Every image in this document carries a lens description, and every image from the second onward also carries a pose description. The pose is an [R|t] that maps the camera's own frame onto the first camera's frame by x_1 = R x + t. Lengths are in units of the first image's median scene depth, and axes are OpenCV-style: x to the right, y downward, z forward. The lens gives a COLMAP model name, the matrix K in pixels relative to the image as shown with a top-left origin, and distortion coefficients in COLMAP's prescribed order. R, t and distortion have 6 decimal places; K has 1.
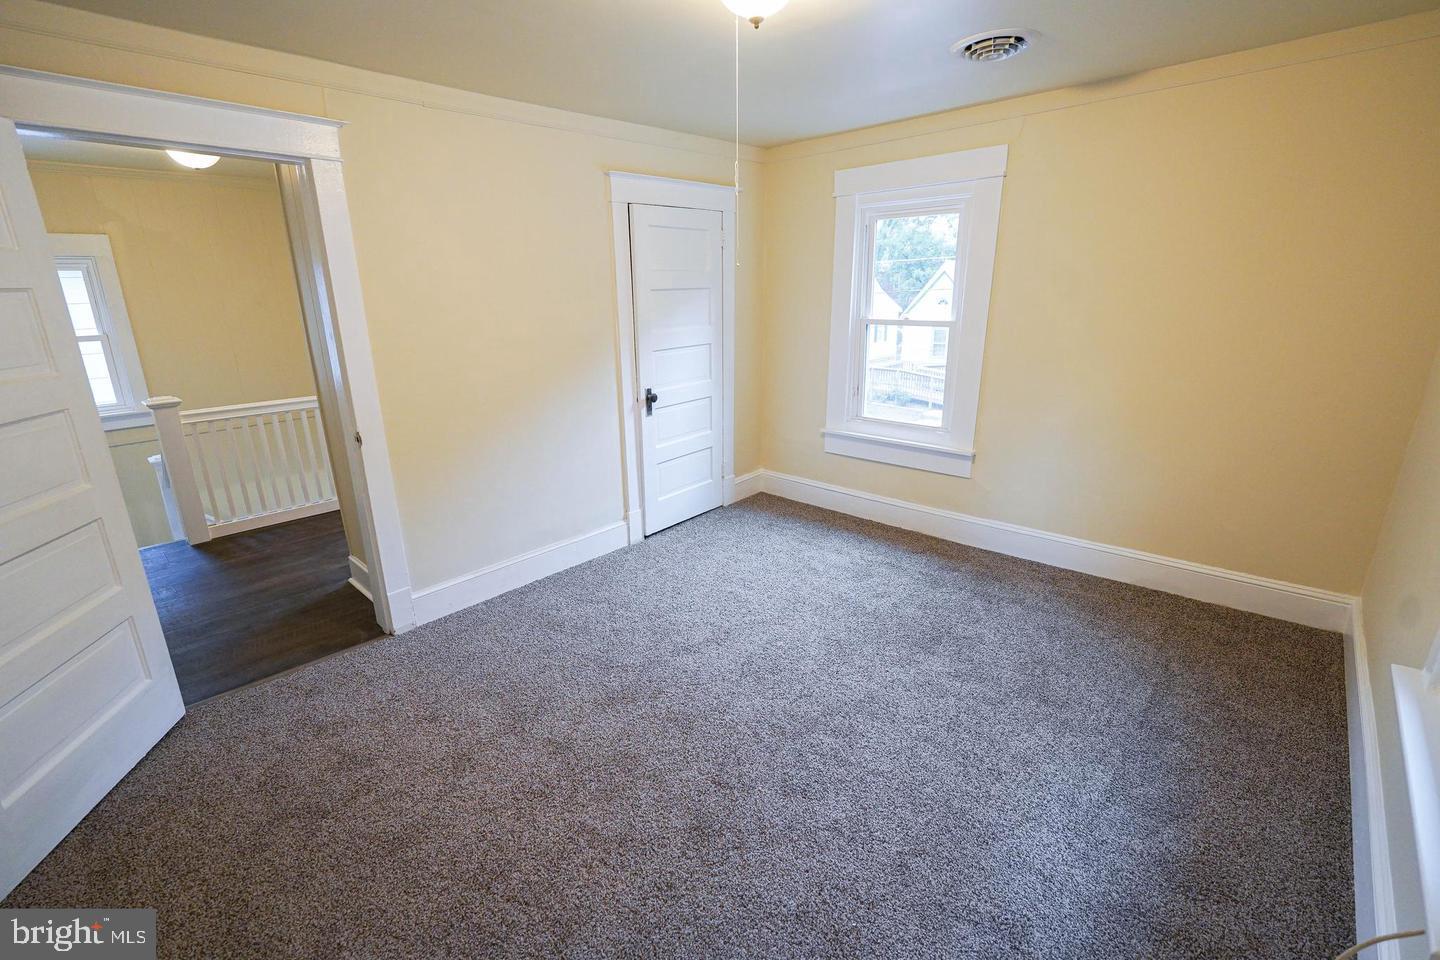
lens RADIAL K [[639.5, 0, 720.0], [0, 639.5, 480.0], [0, 0, 1]] dist [-0.033746, -0.000067]
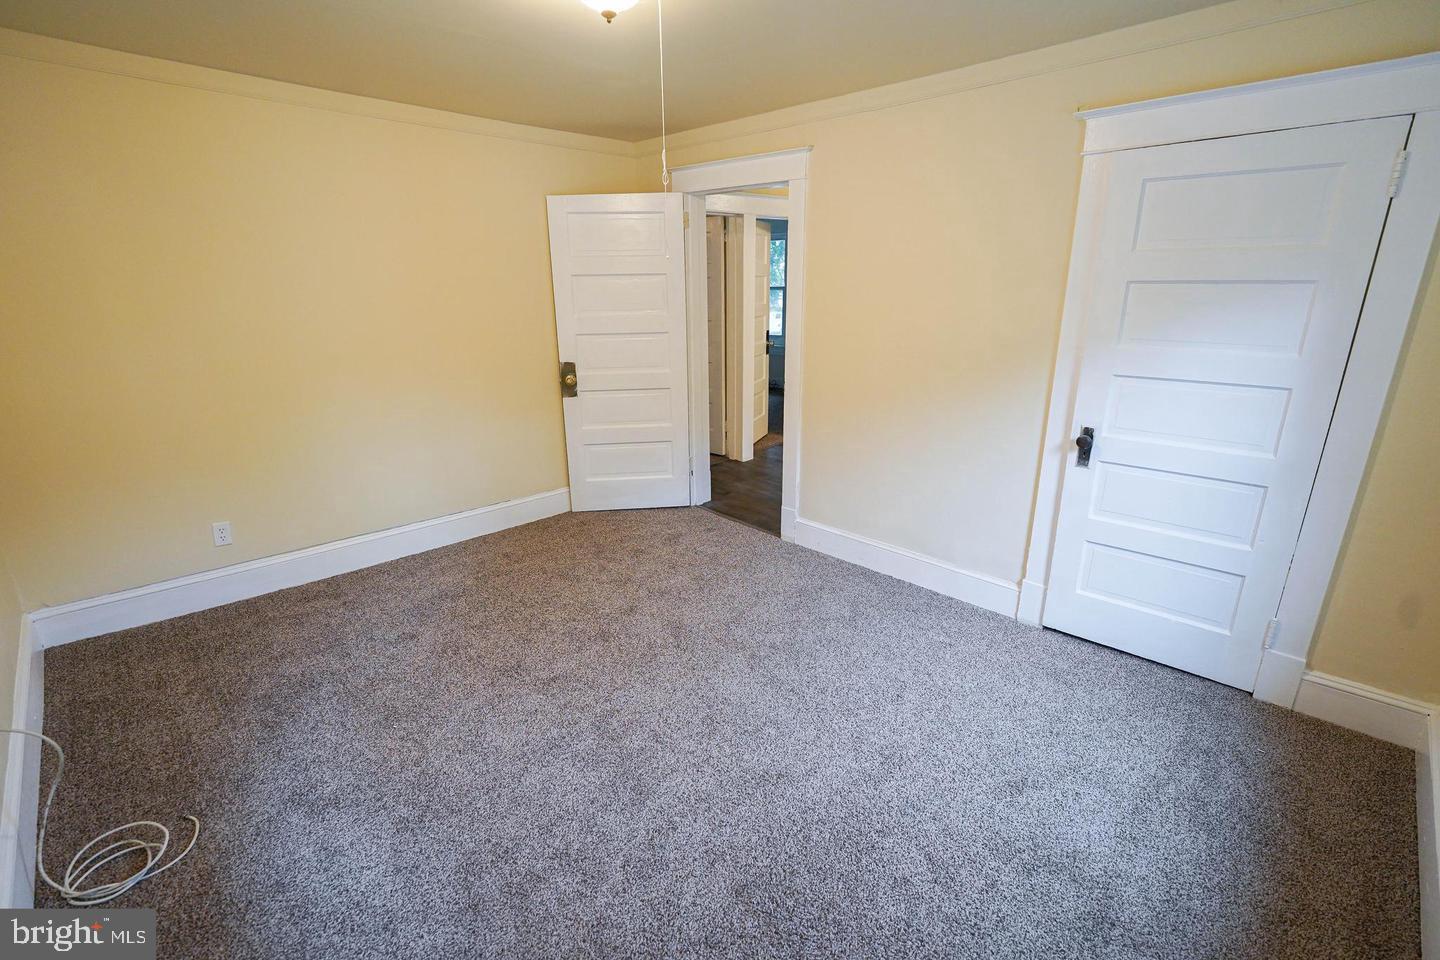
lens RADIAL K [[644.4, 0, 720.0], [0, 644.4, 480.0], [0, 0, 1]] dist [-0.000932, -0.000102]
pose [[-0.050533, 0.307210, -0.950299, 0.576385], [-0.282415, 0.908284, 0.308645, -0.193560], [0.957960, 0.283975, 0.040863, 0.609601]]
